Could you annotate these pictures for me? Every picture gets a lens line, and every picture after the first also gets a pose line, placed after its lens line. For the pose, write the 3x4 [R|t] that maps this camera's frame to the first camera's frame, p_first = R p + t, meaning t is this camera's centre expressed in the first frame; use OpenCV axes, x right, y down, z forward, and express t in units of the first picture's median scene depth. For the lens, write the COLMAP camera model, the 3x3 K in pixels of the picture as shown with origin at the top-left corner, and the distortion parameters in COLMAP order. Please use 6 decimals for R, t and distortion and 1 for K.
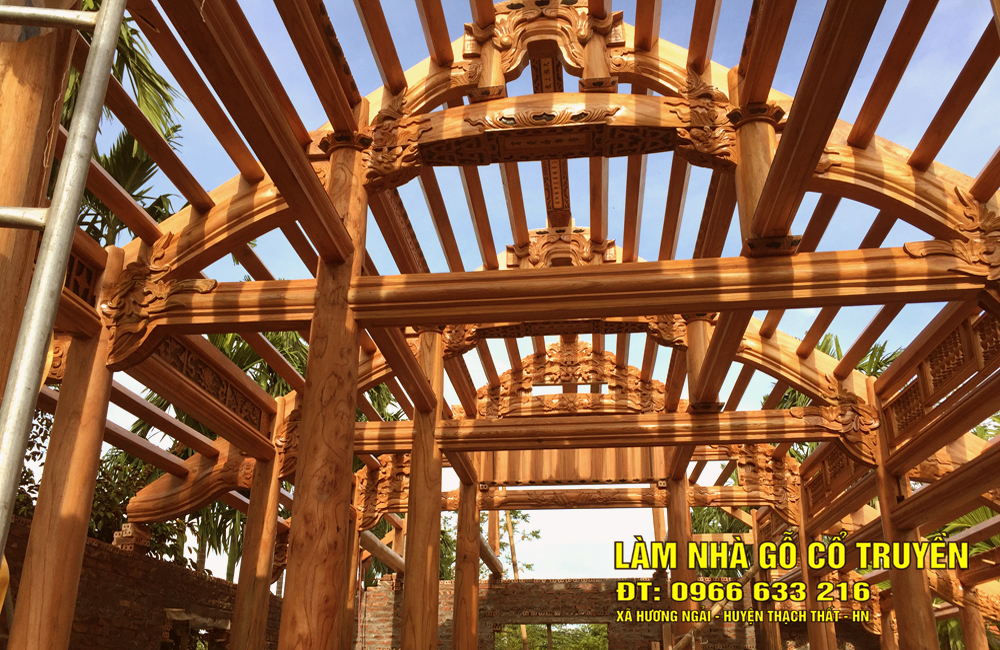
lens RADIAL K [[870.5, 0, 501.4], [0, 870.5, 369.7], [0, 0, 1]] dist [0.075523, -0.101873]
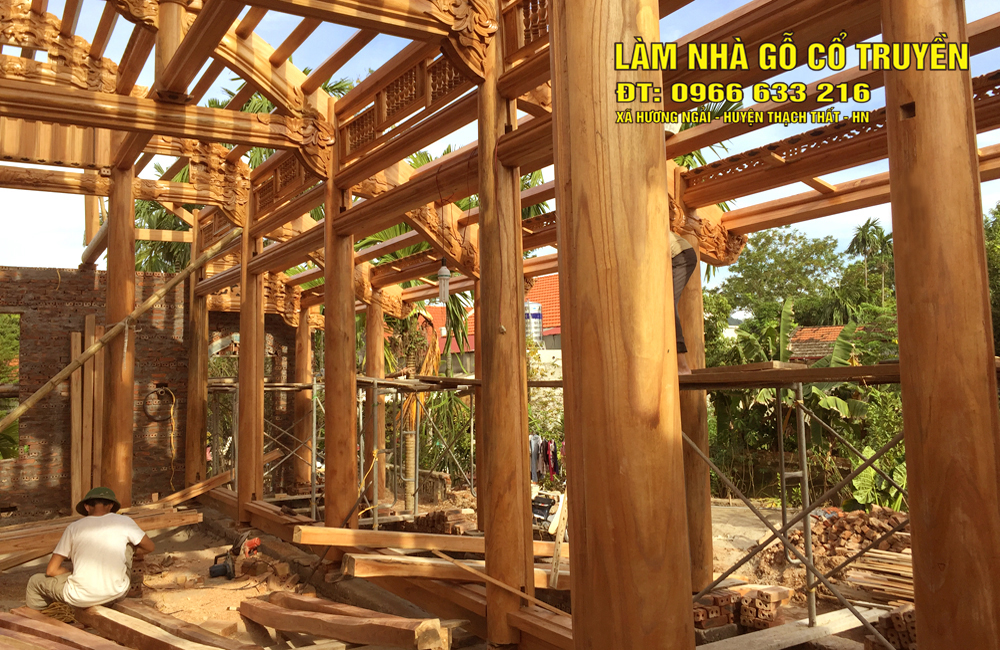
lens RADIAL K [[848.3, 0, 514.2], [0, 848.3, 307.2], [0, 0, 1]] dist [0.086532, -0.116635]
pose [[0.790279, 0.031486, 0.611938, -0.041240], [-0.188003, 0.962970, 0.193246, 0.011308], [-0.583193, -0.267764, 0.766934, -0.014806]]
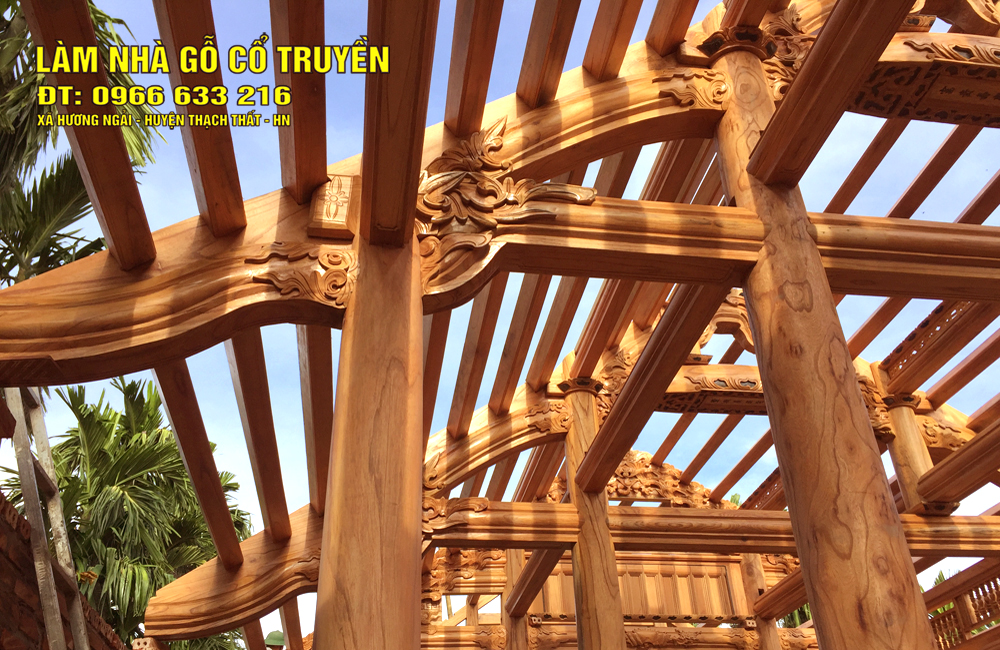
lens RADIAL K [[857.9, 0, 509.6], [0, 857.9, 367.2], [0, 0, 1]] dist [0.079834, -0.122422]
pose [[0.964746, 0.104800, 0.241416, -0.340235], [-0.053572, 0.976291, -0.209729, 0.100785], [-0.257672, 0.189402, 0.947487, 0.299347]]
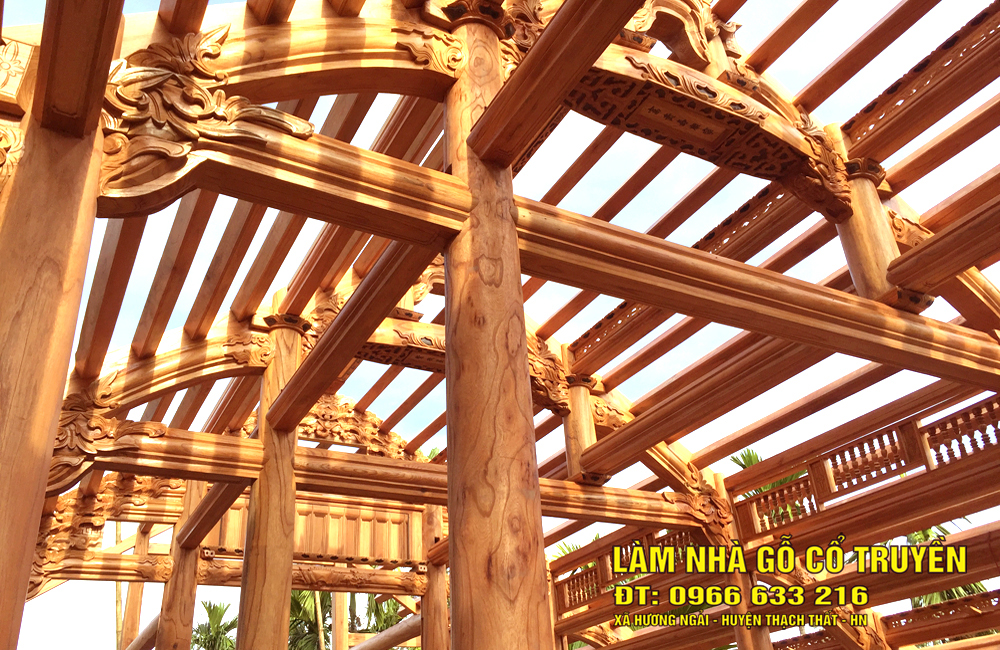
lens RADIAL K [[847.2, 0, 510.5], [0, 847.2, 369.4], [0, 0, 1]] dist [0.075333, -0.091664]
pose [[0.814640, 0.216674, 0.537972, -0.325229], [-0.140903, 0.973741, -0.178817, 0.098234], [-0.562590, 0.069869, 0.823778, 0.291909]]
